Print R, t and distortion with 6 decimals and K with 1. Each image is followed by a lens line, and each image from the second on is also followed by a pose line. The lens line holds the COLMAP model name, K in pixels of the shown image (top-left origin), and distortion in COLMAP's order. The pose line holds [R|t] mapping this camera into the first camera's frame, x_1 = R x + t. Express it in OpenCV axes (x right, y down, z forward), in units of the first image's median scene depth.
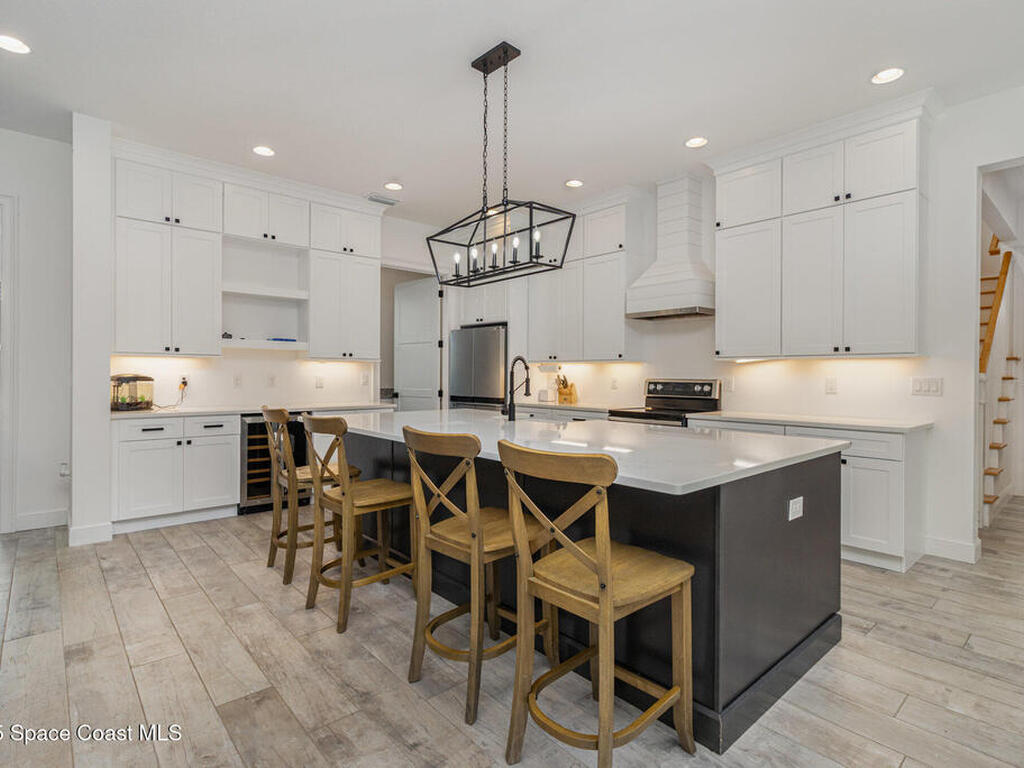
lens RADIAL K [[533.0, 0, 512.0], [0, 533.0, 384.0], [0, 0, 1]] dist [0.000684, -0.000185]
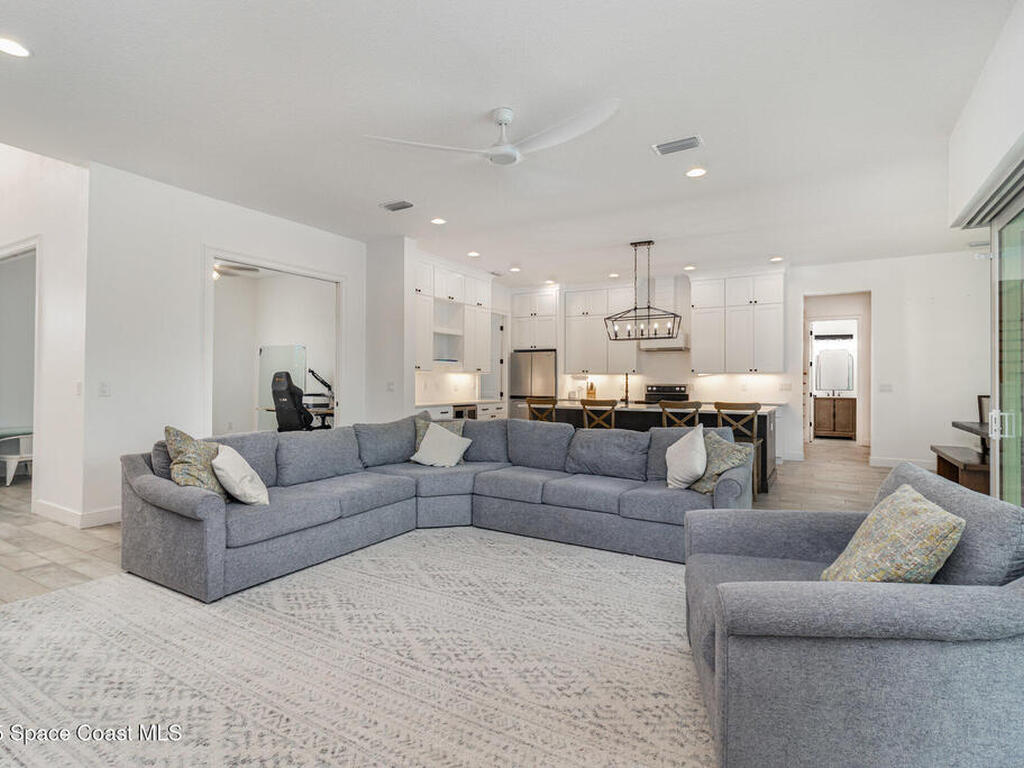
lens RADIAL K [[533.0, 0, 512.0], [0, 533.0, 384.0], [0, 0, 1]] dist [0.000684, -0.000185]
pose [[0.952993, -0.003232, 0.302975, -0.741194], [0.006440, 0.999933, -0.009590, 0.004827], [-0.302924, 0.011090, 0.952950, -0.588890]]
